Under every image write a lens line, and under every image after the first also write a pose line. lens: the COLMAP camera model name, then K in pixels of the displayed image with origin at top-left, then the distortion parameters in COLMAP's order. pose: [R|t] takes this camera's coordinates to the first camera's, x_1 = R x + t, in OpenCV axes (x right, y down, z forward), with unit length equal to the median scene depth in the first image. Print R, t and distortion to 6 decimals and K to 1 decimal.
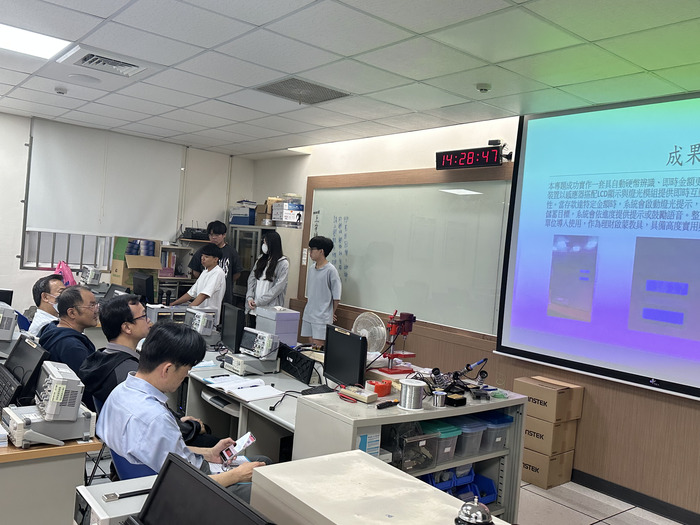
lens RADIAL K [[608.3, 0, 338.1], [0, 608.3, 268.3], [0, 0, 1]] dist [0.093129, -0.046403]
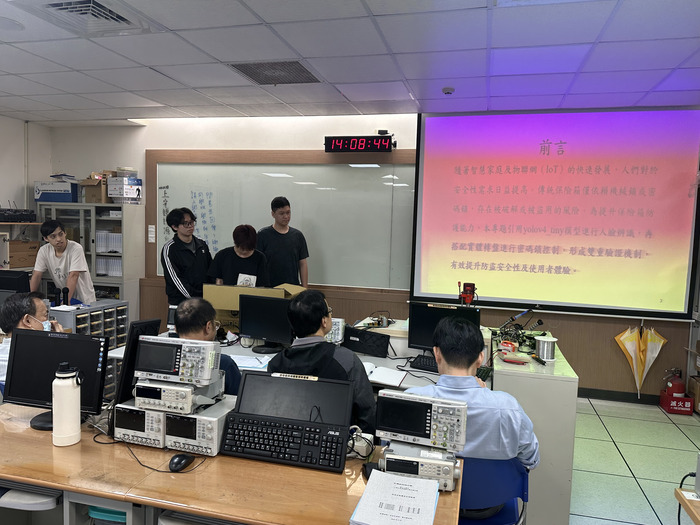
lens RADIAL K [[514.9, 0, 351.5], [0, 514.9, 269.5], [0, 0, 1]] dist [0.019847, -0.029883]
pose [[0.787093, -0.111380, 0.606695, -0.379542], [0.055057, 0.992322, 0.110747, -0.044041], [-0.614372, -0.053766, 0.787183, 0.186979]]
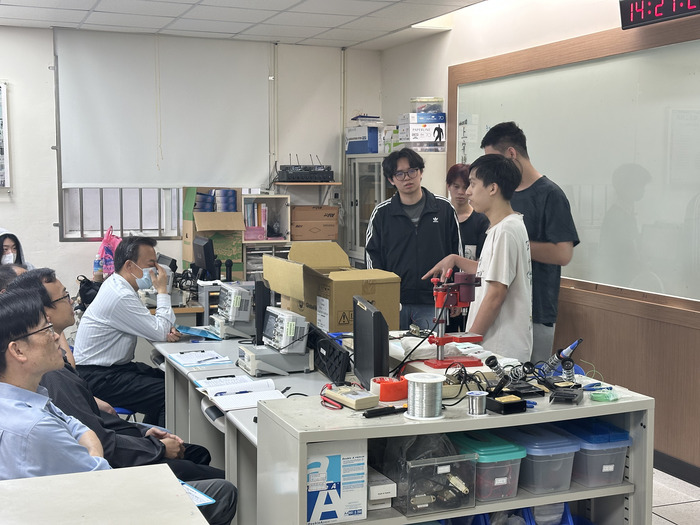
lens RADIAL K [[962.7, 0, 346.6], [0, 962.7, 267.2], [0, 0, 1]] dist [0.198596, 0.000000]
pose [[0.955818, -0.056571, -0.288463, 0.157762], [0.071367, 0.996606, 0.041028, 0.008867], [0.285163, -0.059802, 0.956612, -0.005579]]
